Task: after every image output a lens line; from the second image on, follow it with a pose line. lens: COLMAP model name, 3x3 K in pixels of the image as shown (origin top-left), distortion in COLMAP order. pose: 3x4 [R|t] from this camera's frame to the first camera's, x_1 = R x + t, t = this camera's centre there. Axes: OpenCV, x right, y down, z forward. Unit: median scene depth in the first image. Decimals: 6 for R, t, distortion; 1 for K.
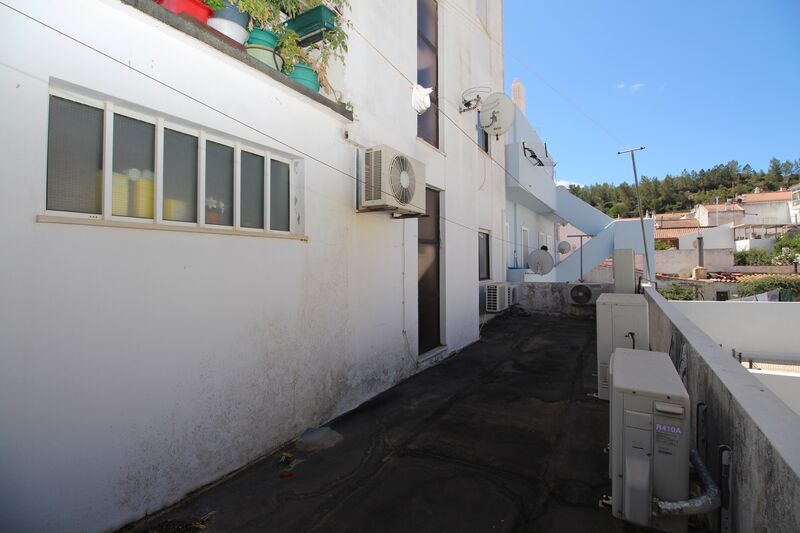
lens RADIAL K [[369.0, 0, 399.5], [0, 369.0, 256.7], [0, 0, 1]] dist [-0.002331, -0.012204]
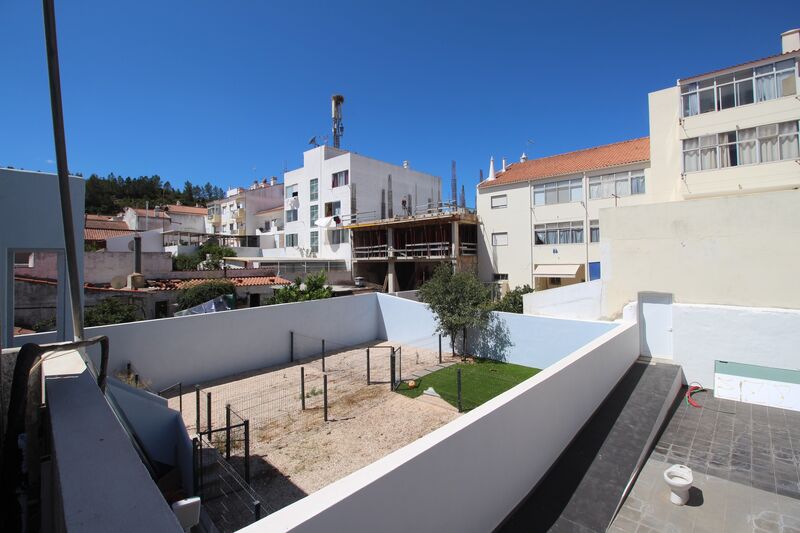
lens RADIAL K [[369.0, 0, 399.5], [0, 369.0, 256.7], [0, 0, 1]] dist [-0.002331, -0.012204]
pose [[0.235394, 0.025512, 0.971565, 0.092440], [-0.009803, 0.999667, -0.023875, 0.002460], [-0.971851, -0.003904, 0.235566, 0.137672]]
